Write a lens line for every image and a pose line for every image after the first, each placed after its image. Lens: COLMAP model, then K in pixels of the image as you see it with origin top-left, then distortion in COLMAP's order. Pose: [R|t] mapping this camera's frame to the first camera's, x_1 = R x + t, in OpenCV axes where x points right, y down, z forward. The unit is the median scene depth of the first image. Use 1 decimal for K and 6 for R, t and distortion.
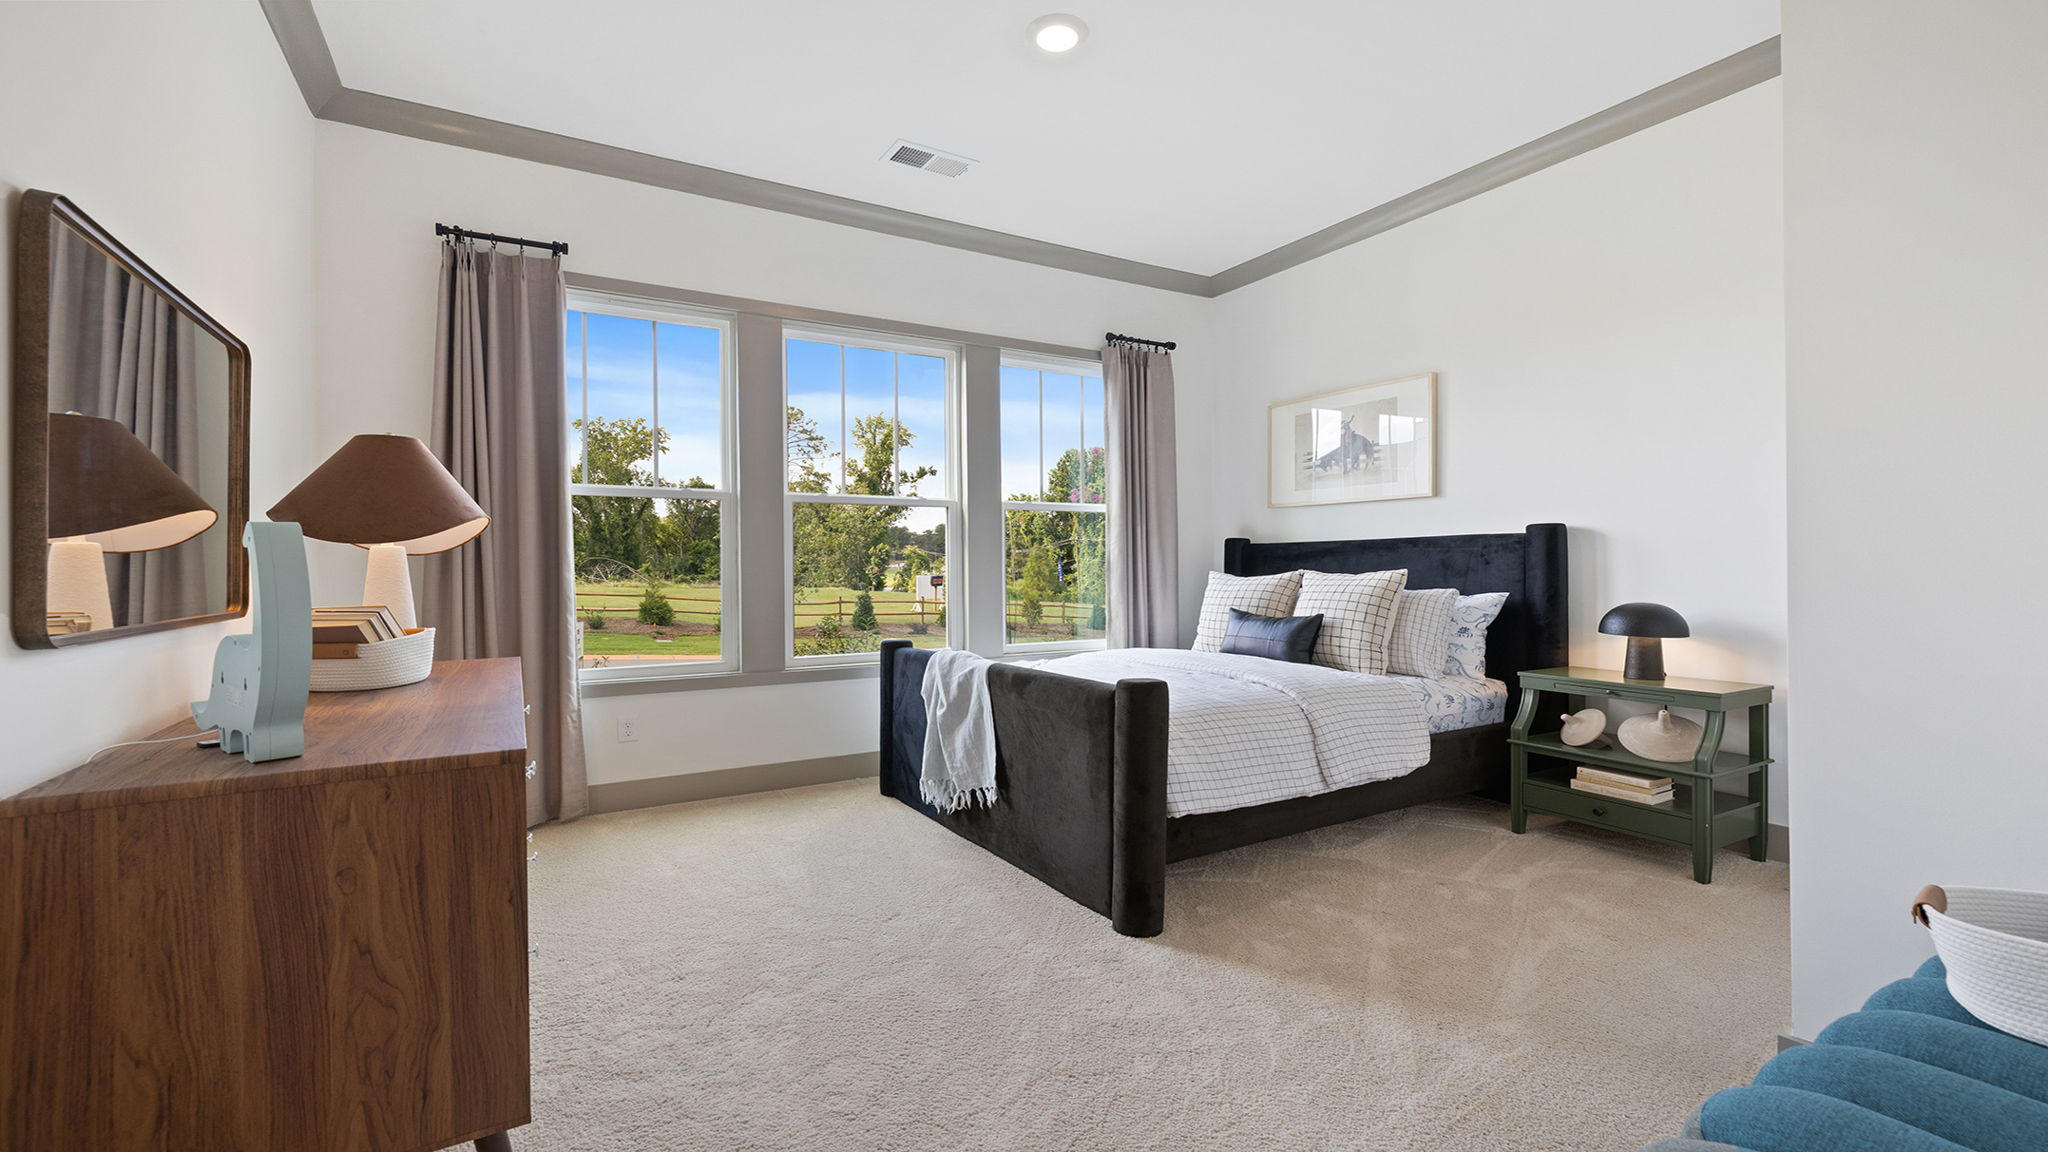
lens RADIAL K [[859.6, 0, 1023.0], [0, 859.6, 569.6], [0, 0, 1]] dist [0.002970, 0.001021]
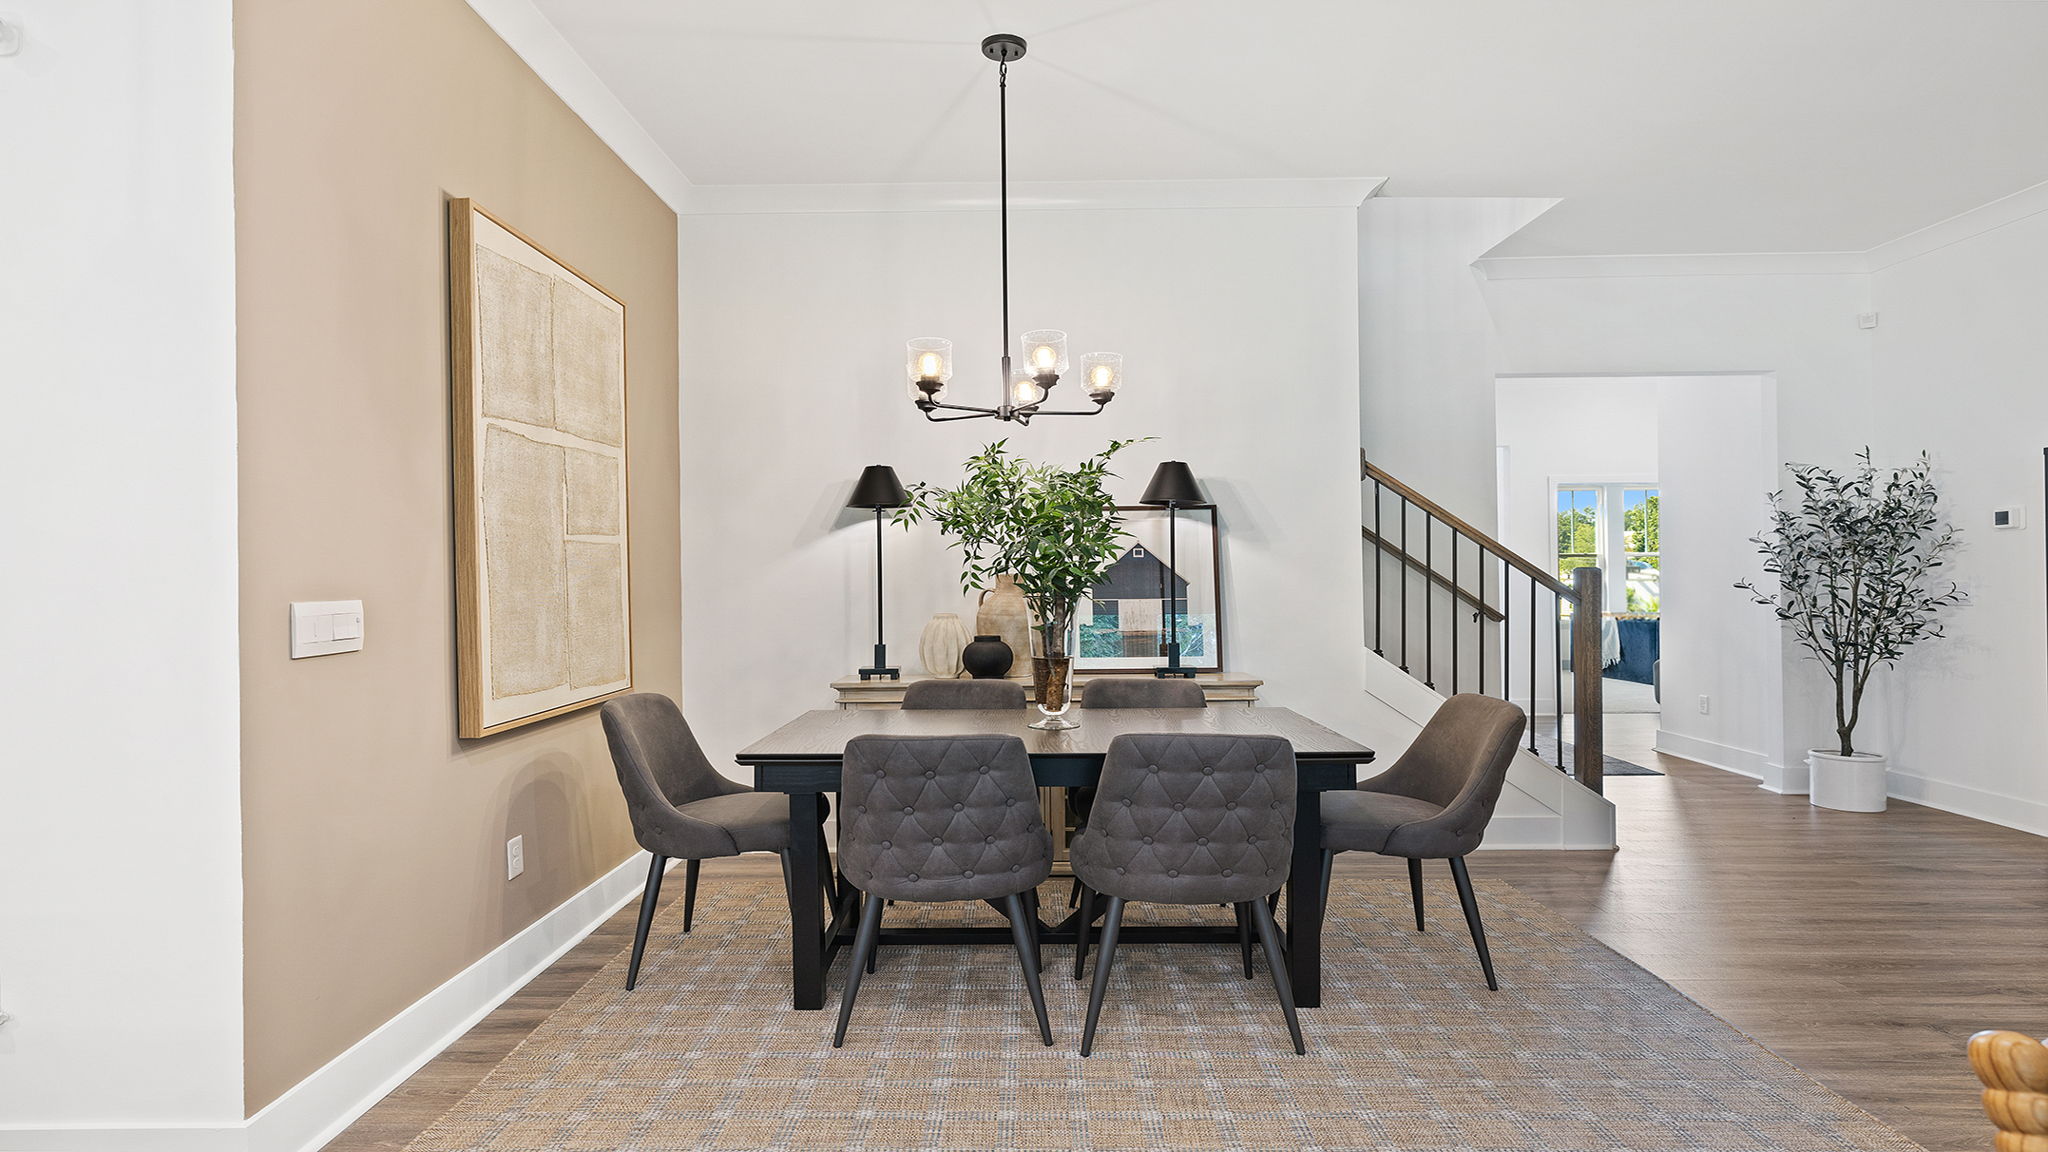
lens RADIAL K [[1075.4, 0, 1021.1], [0, 1075.4, 579.3], [0, 0, 1]] dist [-0.004167, -0.000619]
pose [[0.852431, -0.000005, -0.522840, 0.152984], [0.004868, 0.999957, 0.007928, -0.065091], [0.522817, -0.009304, 0.852394, -3.412924]]
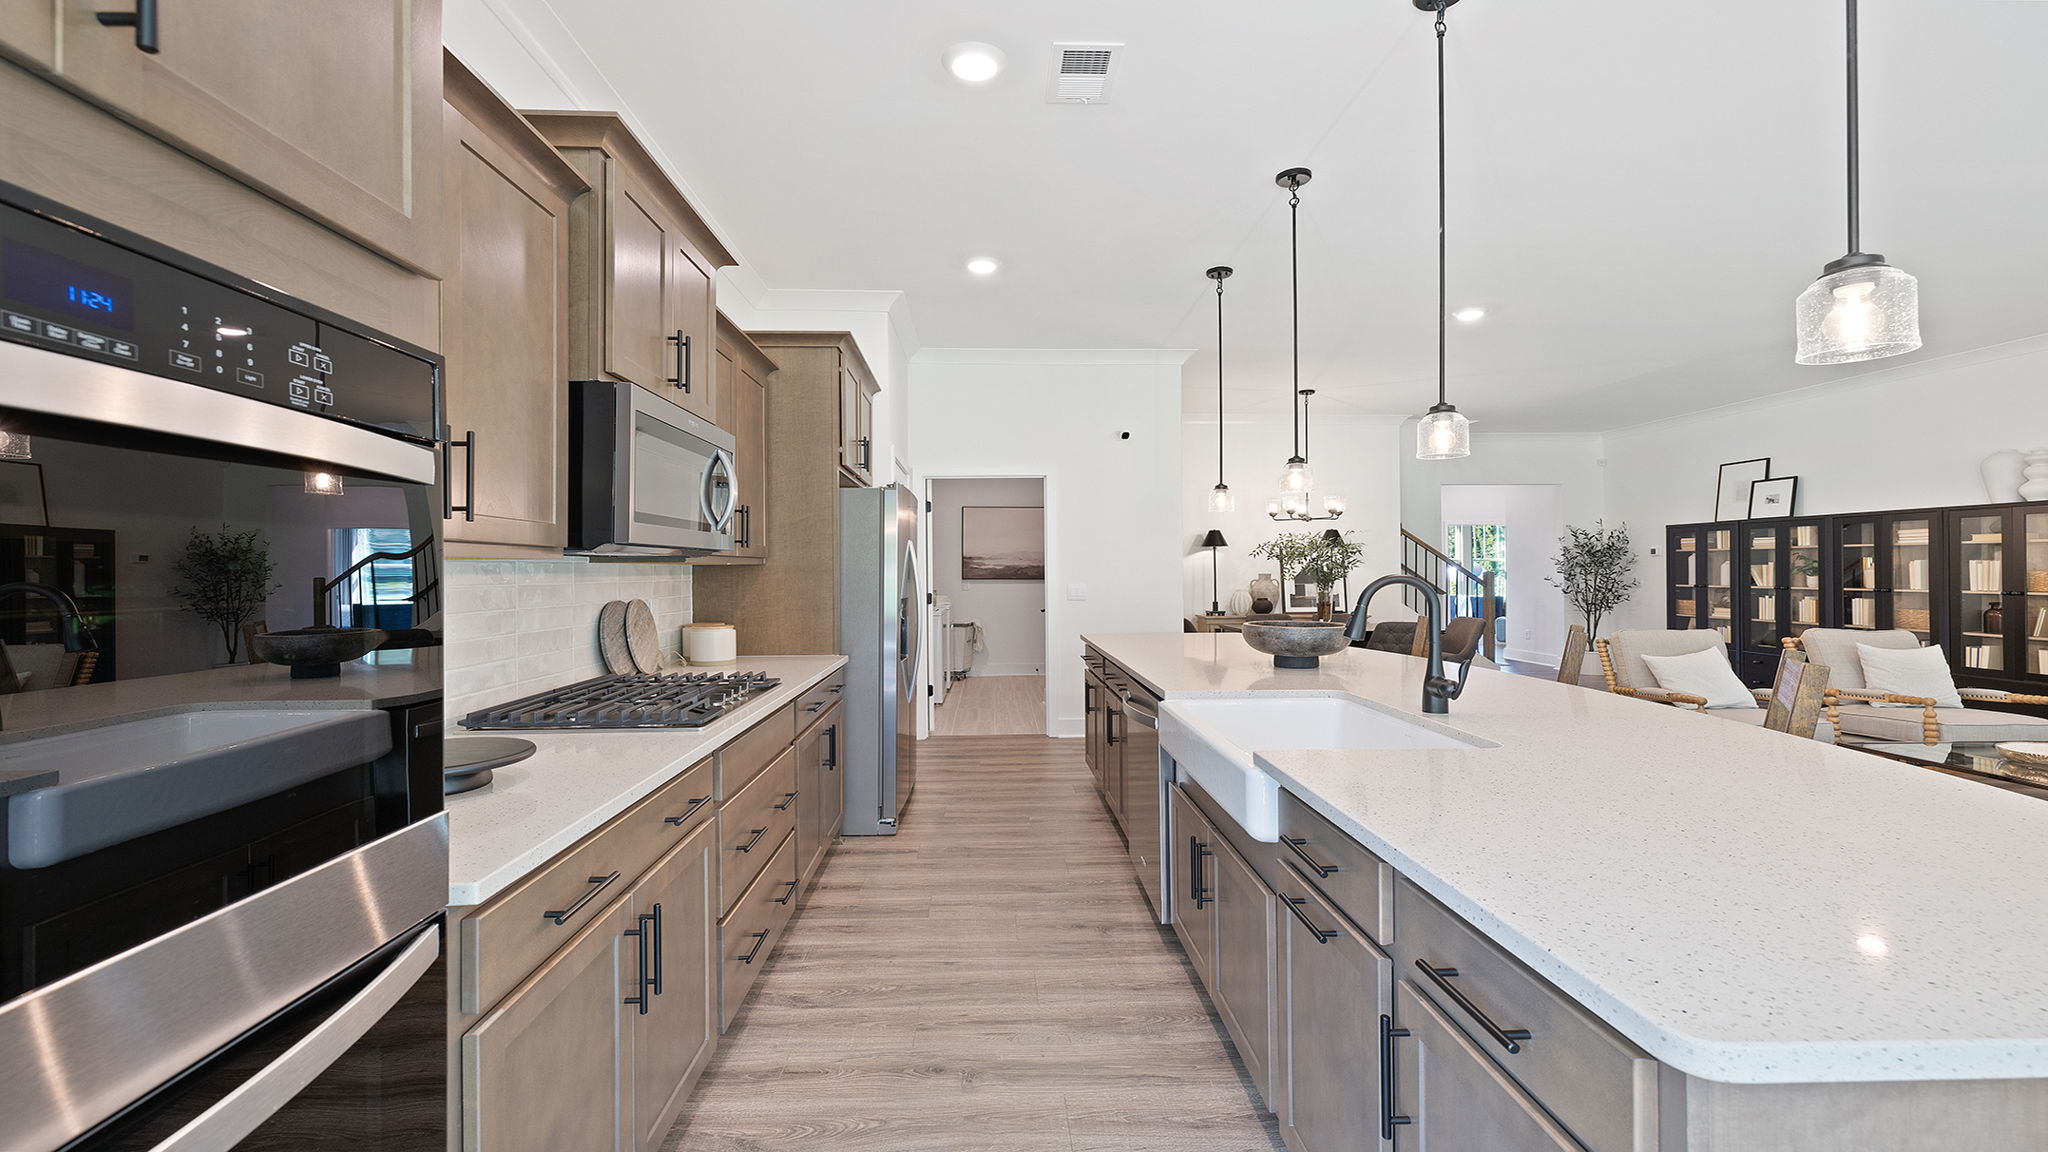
lens RADIAL K [[859.6, 0, 1018.4], [0, 859.6, 570.1], [0, 0, 1]] dist [0.002970, 0.001021]
pose [[0.880029, 0.003428, -0.474907, -0.171694], [0.000419, 0.999968, 0.007994, -0.141231], [0.474919, -0.007234, 0.880000, -7.700728]]
